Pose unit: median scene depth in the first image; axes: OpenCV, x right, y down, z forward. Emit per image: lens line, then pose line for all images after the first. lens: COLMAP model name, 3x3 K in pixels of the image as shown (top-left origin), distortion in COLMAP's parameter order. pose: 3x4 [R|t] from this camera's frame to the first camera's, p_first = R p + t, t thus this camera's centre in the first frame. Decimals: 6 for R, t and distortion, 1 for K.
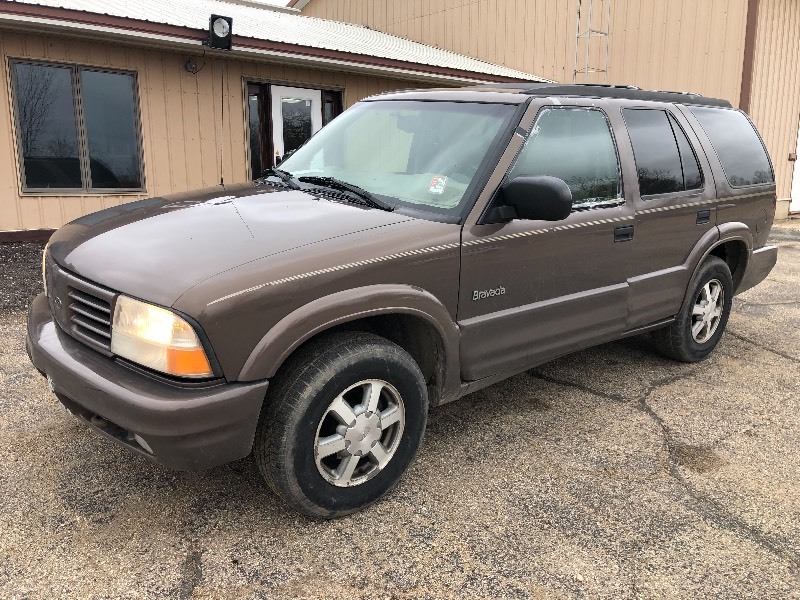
lens RADIAL K [[639.7, 0, 407.6], [0, 639.7, 299.9], [0, 0, 1]] dist [0.014074, -0.011760]
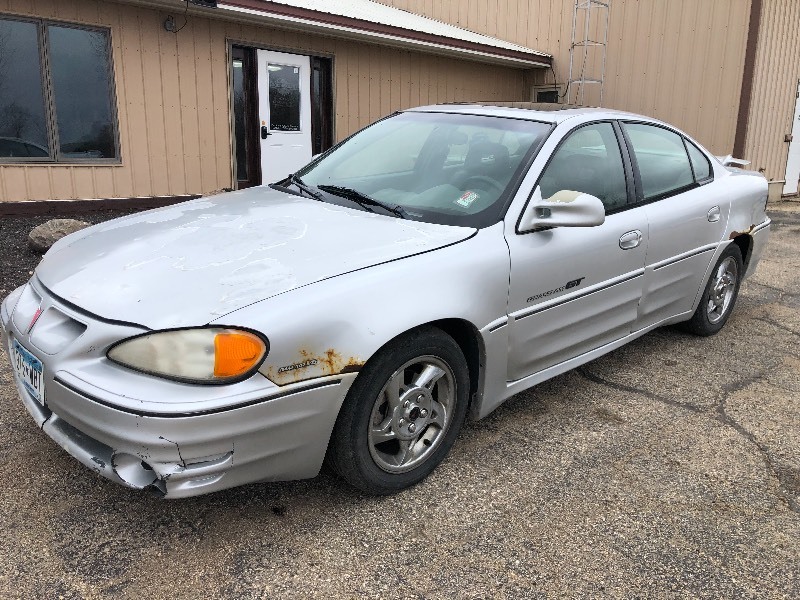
lens RADIAL K [[644.3, 0, 412.9], [0, 644.3, 289.8], [0, 0, 1]] dist [0.012255, 0.001400]
pose [[0.998418, 0.006204, 0.055880, -0.103132], [-0.007386, 0.999753, 0.020955, -0.023523], [-0.055736, -0.021334, 0.998218, 0.131566]]
